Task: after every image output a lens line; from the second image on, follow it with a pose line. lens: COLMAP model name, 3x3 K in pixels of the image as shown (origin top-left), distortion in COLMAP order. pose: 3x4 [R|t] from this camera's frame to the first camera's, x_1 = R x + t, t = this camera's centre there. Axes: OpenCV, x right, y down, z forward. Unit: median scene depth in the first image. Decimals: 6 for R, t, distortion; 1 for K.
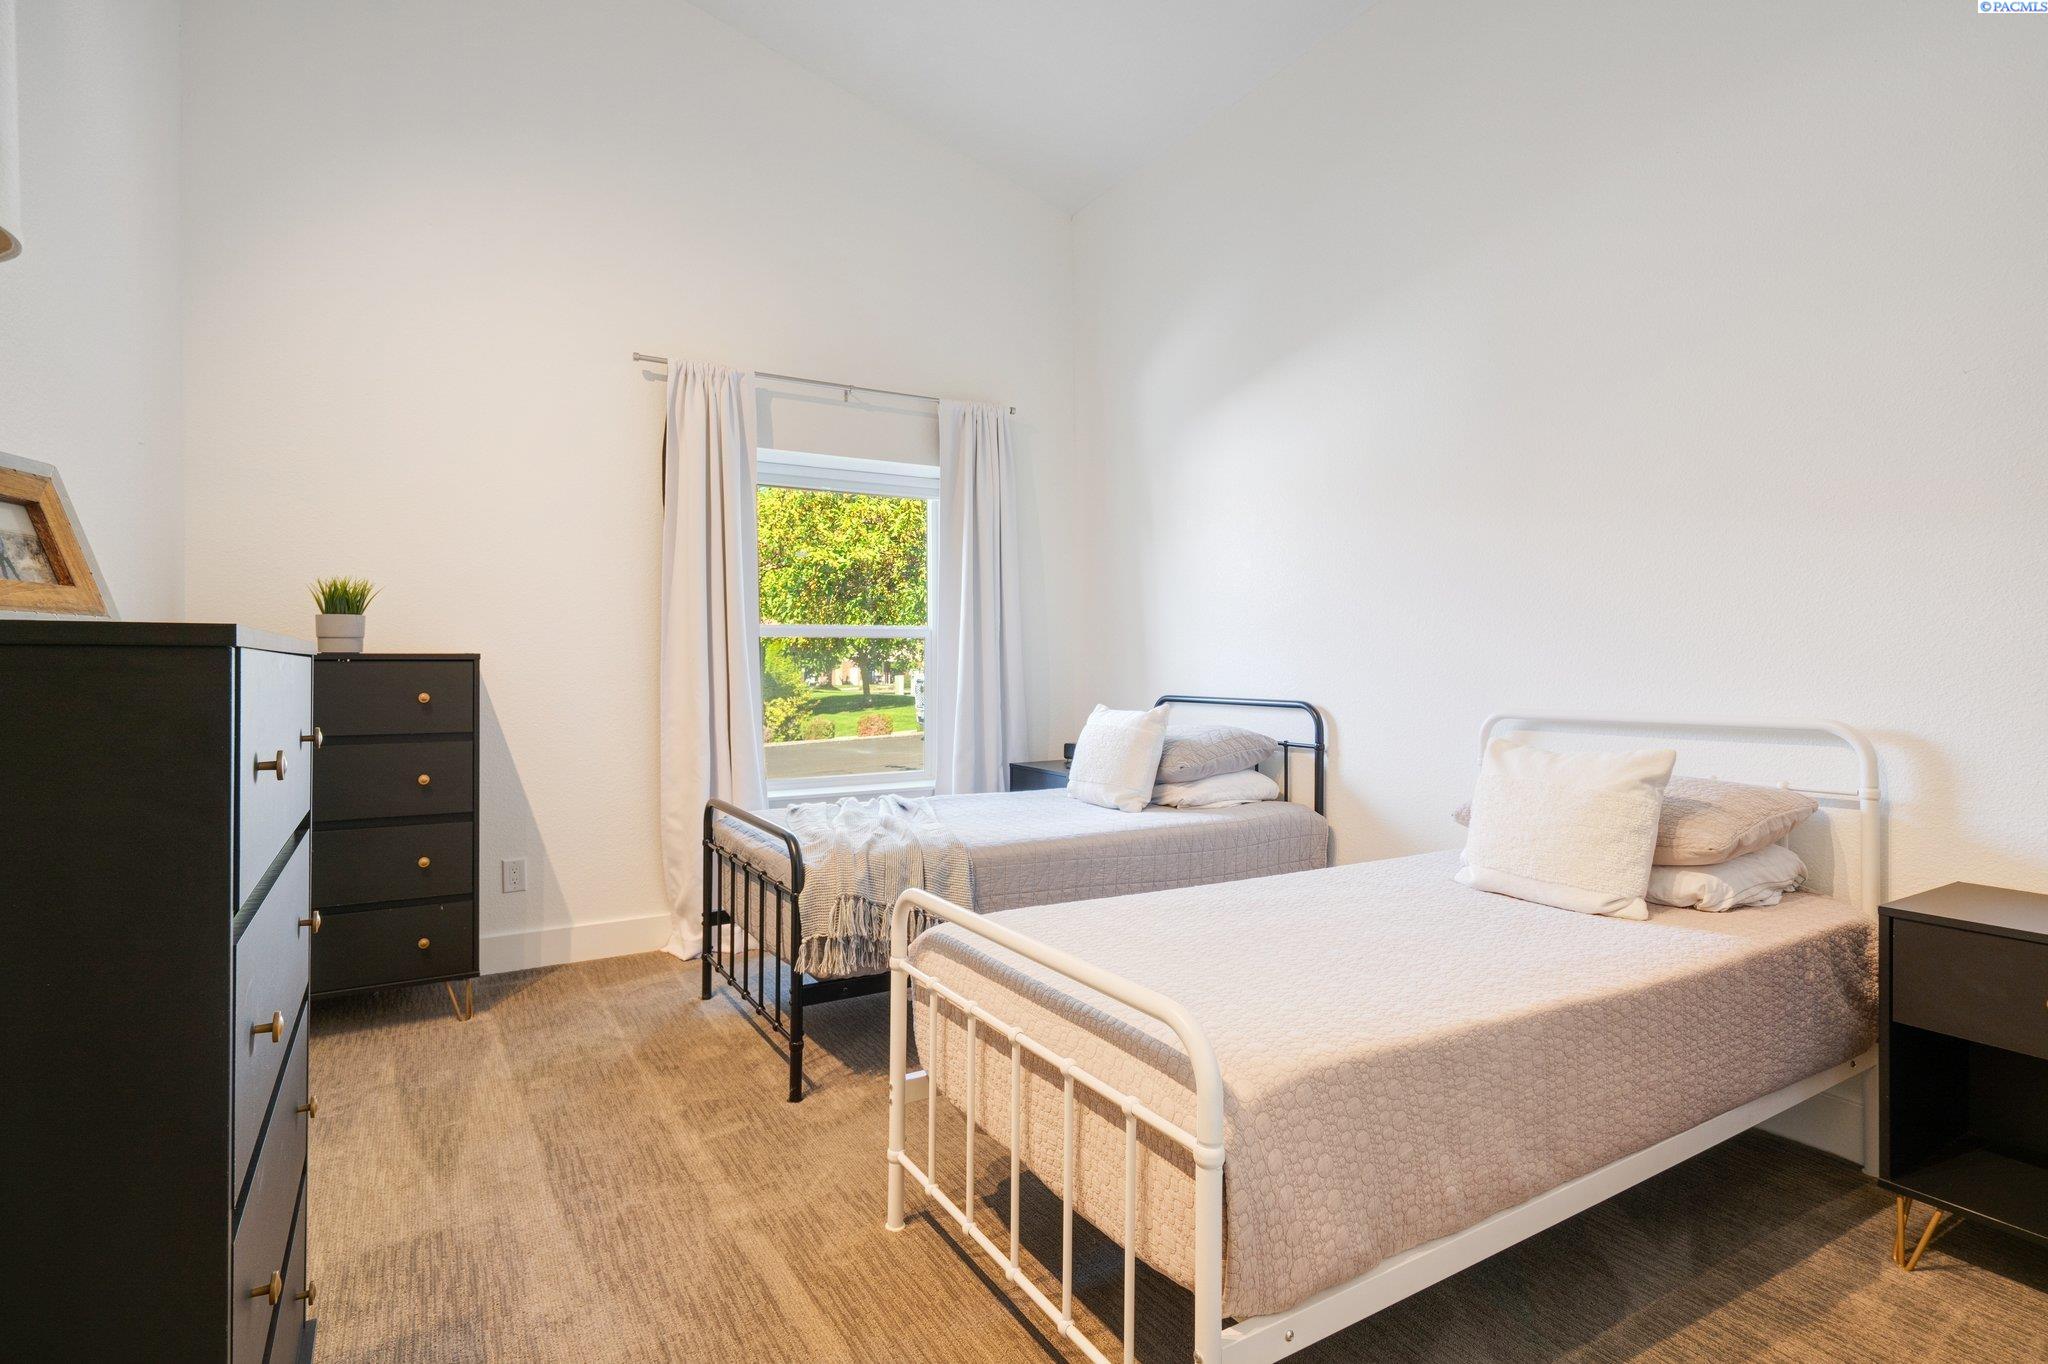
lens RADIAL K [[1011.4, 0, 1023.6], [0, 1011.4, 657.3], [0, 0, 1]] dist [0.000651, 0.000061]
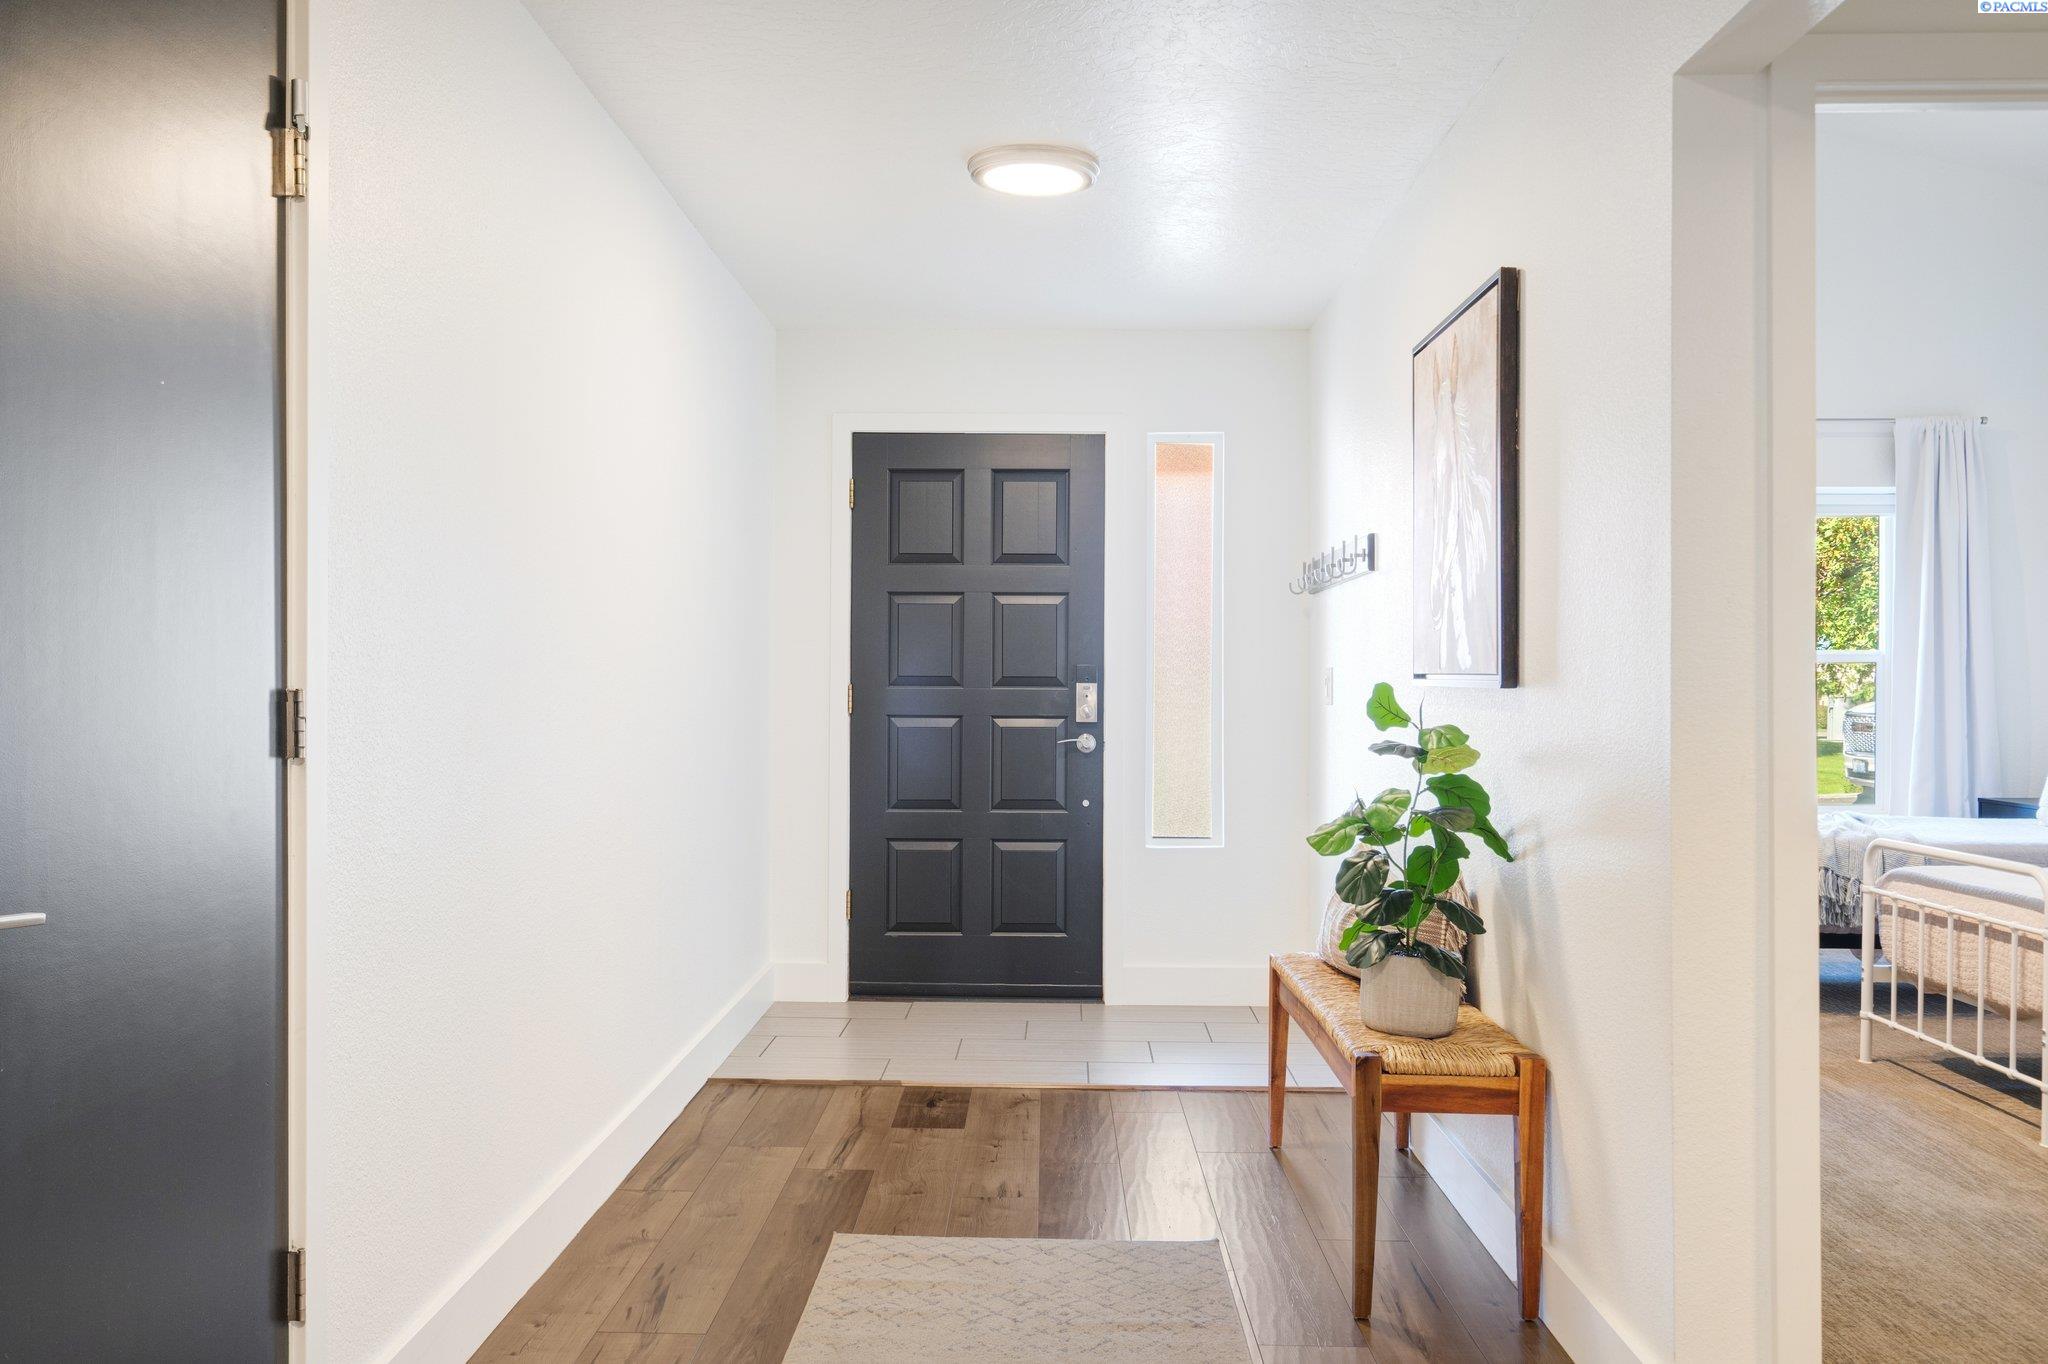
lens RADIAL K [[1650.8, 0, 1024.0], [0, 1650.8, 682.0], [0, 0, 1]] dist [0.005223, -0.001821]
pose [[0.846539, 0.005083, -0.532302, 0.094365], [-0.002700, 0.999983, 0.005254, -0.014816], [0.532320, -0.003011, 0.846538, -1.369868]]
